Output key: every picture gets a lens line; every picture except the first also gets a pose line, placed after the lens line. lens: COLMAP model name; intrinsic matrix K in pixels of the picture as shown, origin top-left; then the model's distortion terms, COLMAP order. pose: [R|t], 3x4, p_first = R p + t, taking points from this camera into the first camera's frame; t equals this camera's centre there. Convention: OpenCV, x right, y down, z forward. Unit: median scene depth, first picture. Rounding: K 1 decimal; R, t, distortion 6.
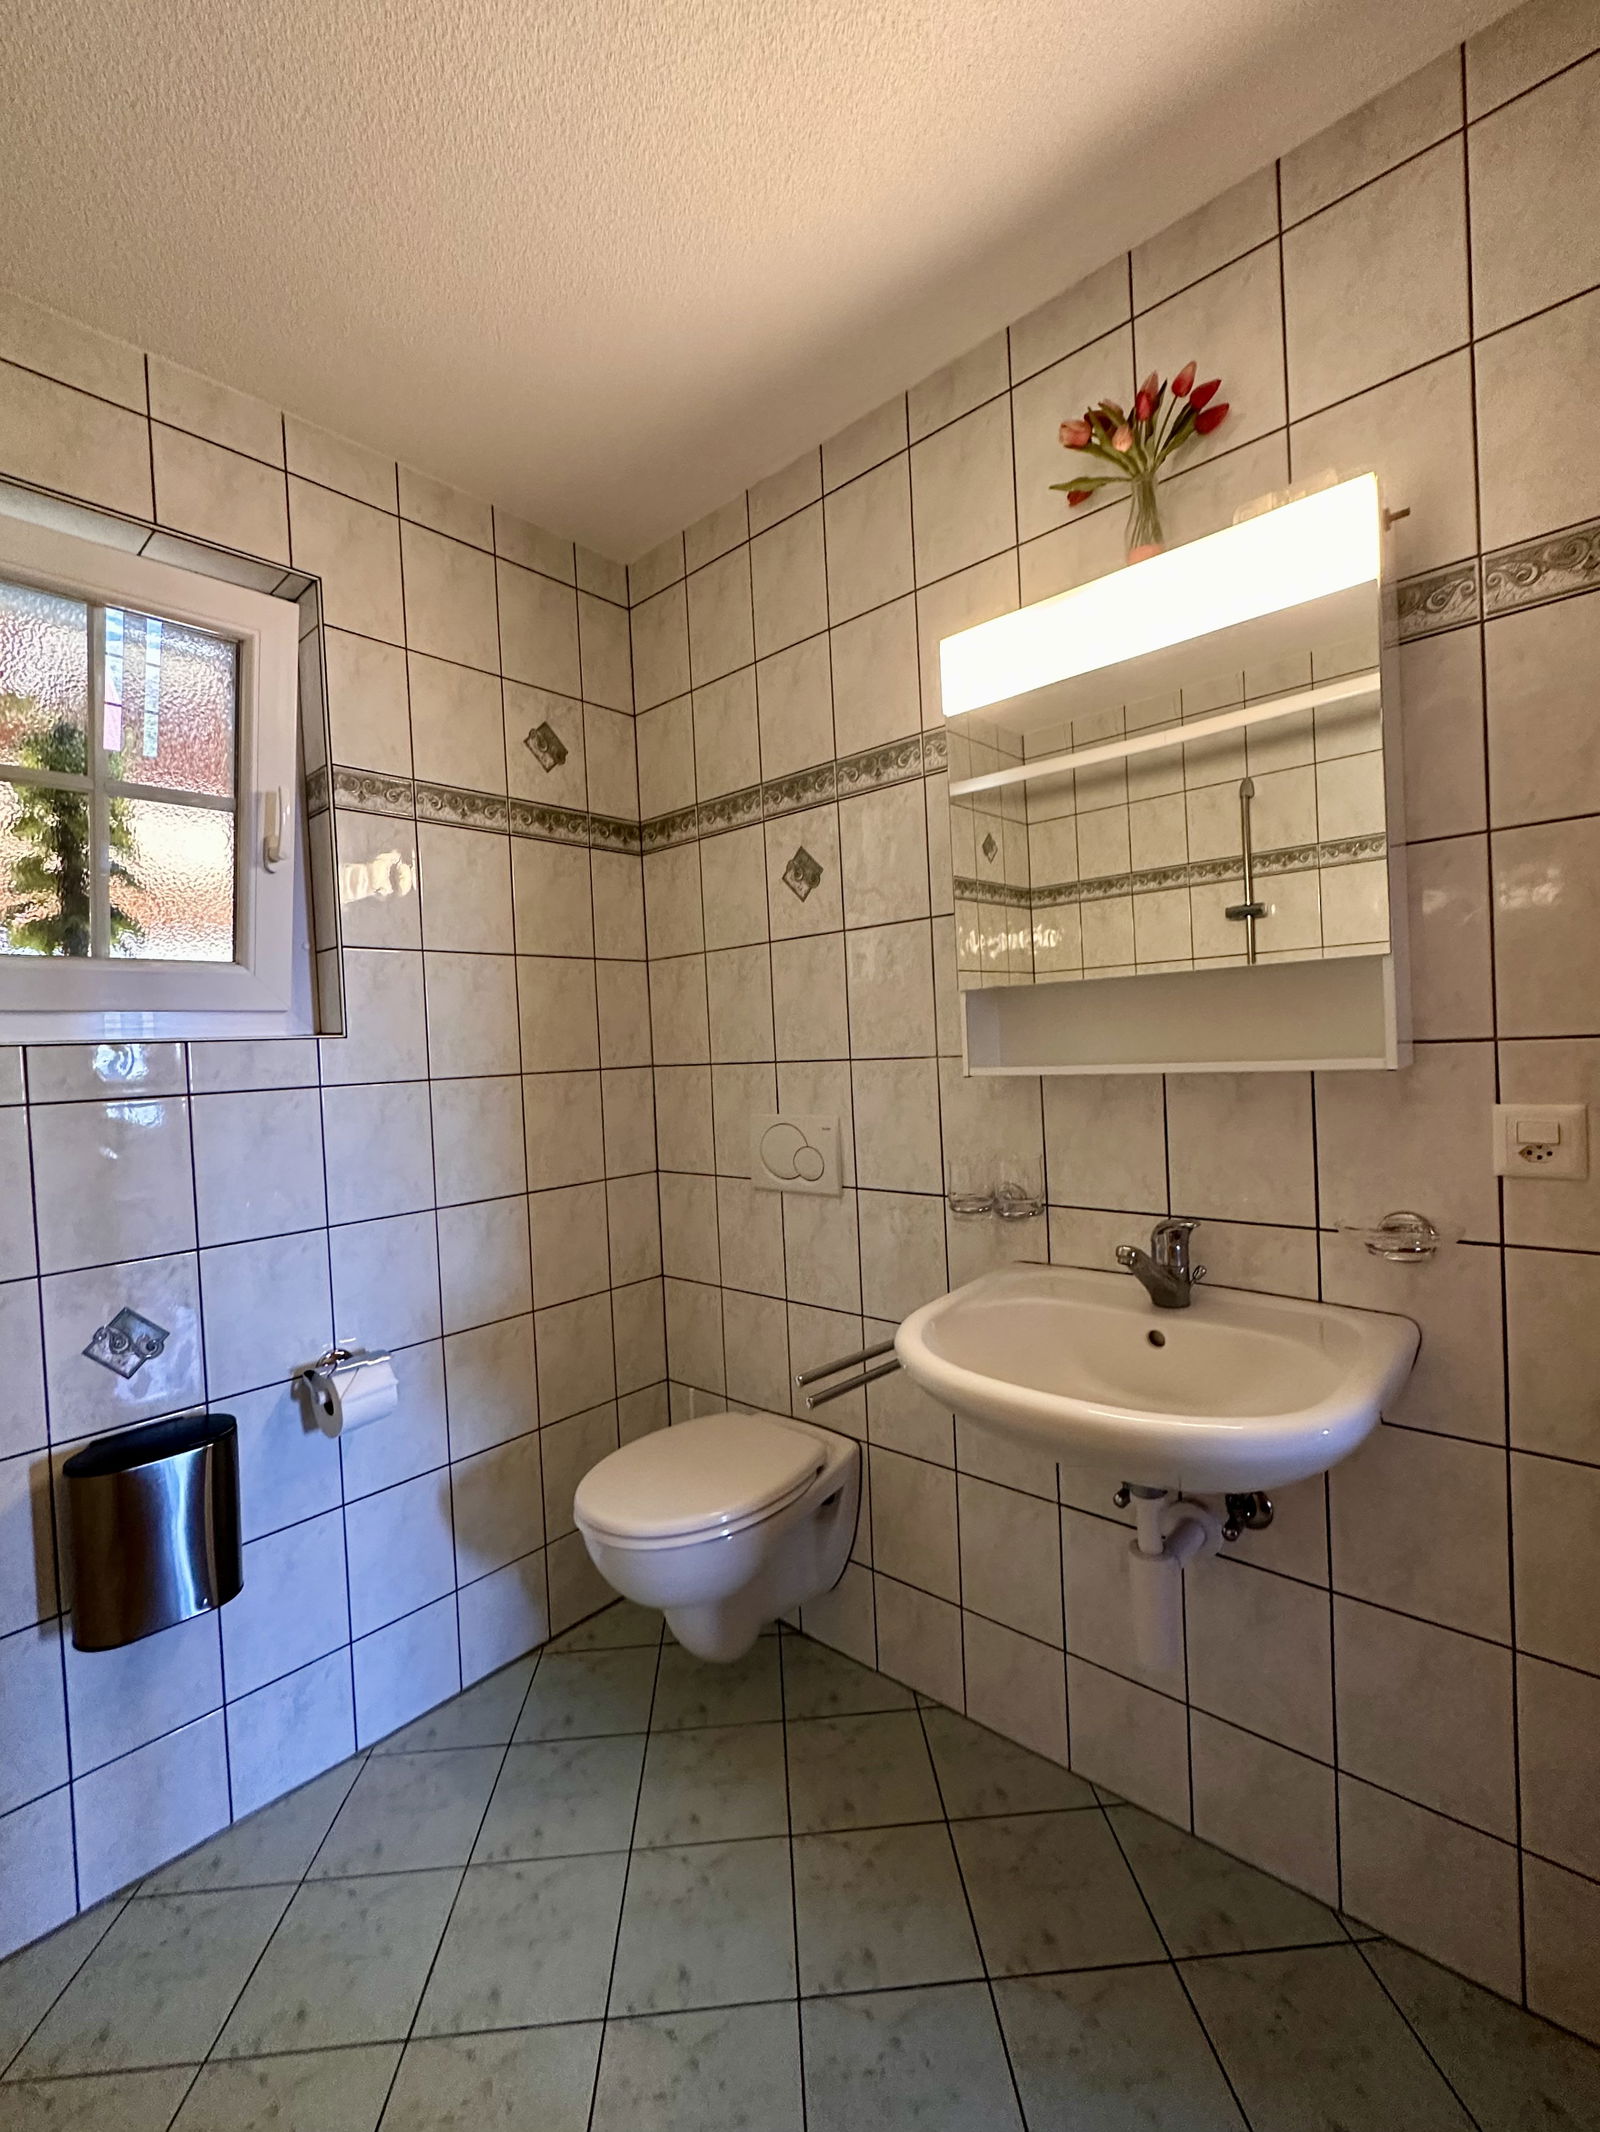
lens RADIAL K [[911.7, 0, 792.7], [0, 911.7, 1069.3], [0, 0, 1]] dist [-0.000116, 0.000057]
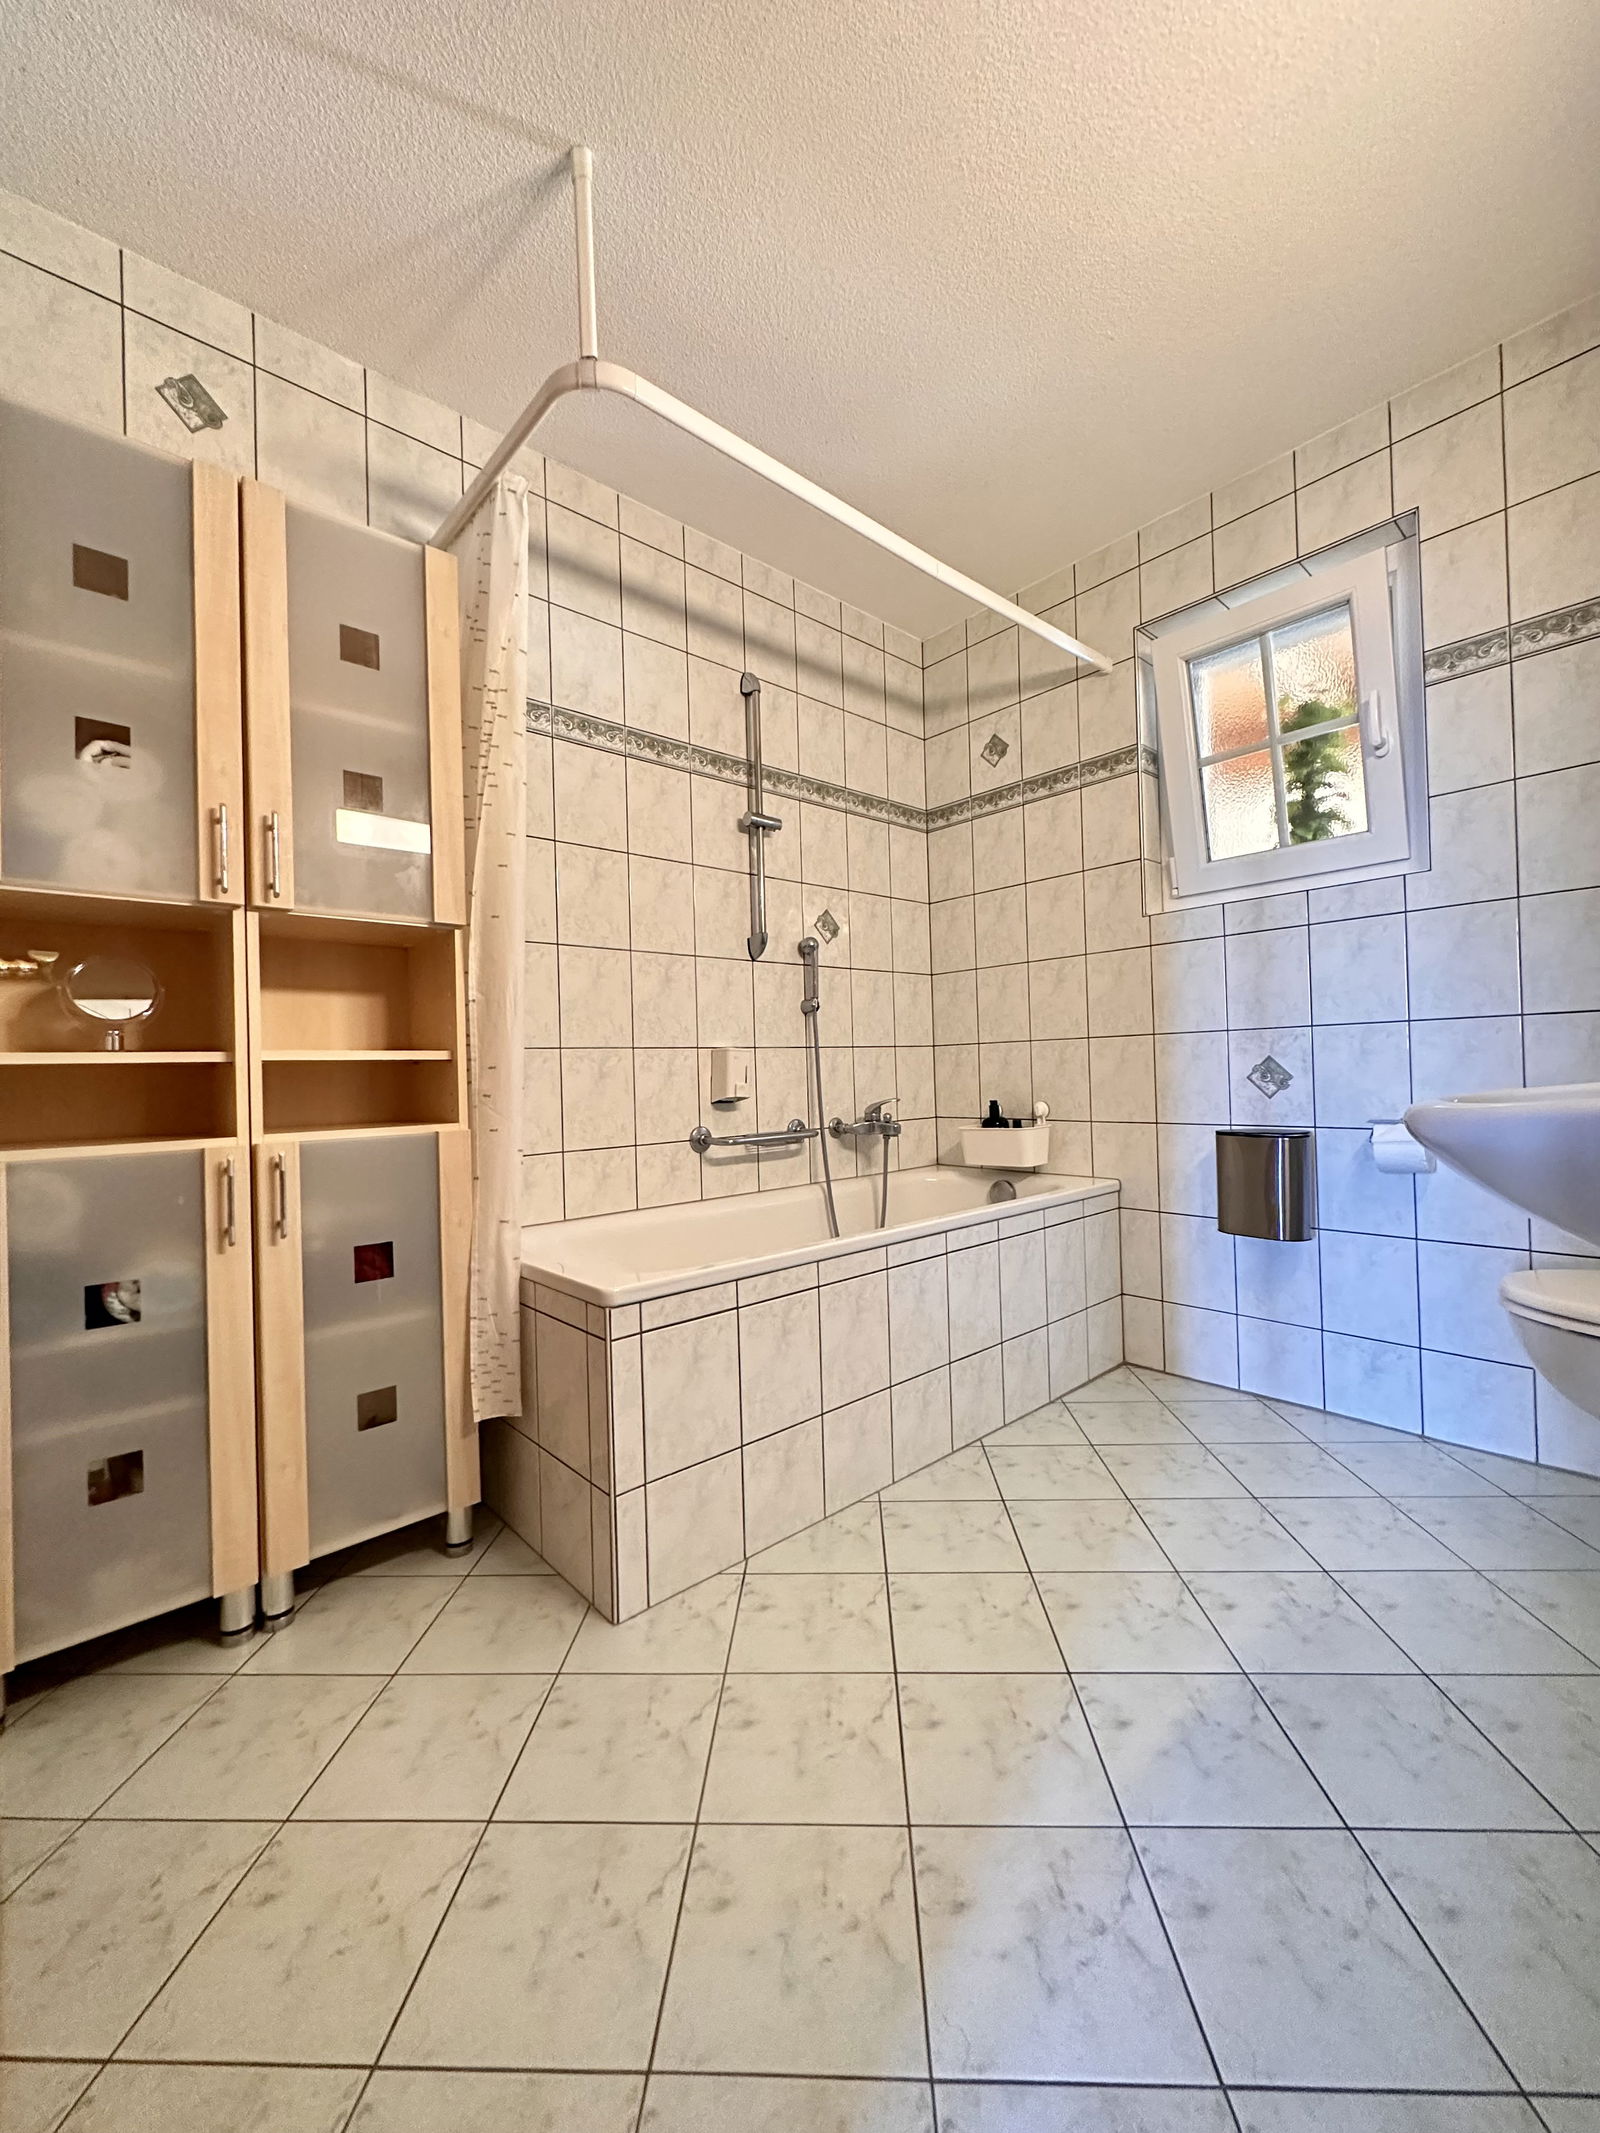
lens RADIAL K [[912.2, 0, 792.6], [0, 912.2, 1069.8], [0, 0, 1]] dist [-0.000116, 0.000057]
pose [[-0.124189, 0.040919, -0.991414, 0.978754], [0.014219, 0.999120, 0.039456, 0.199221], [0.992157, -0.009197, -0.124662, 0.326783]]
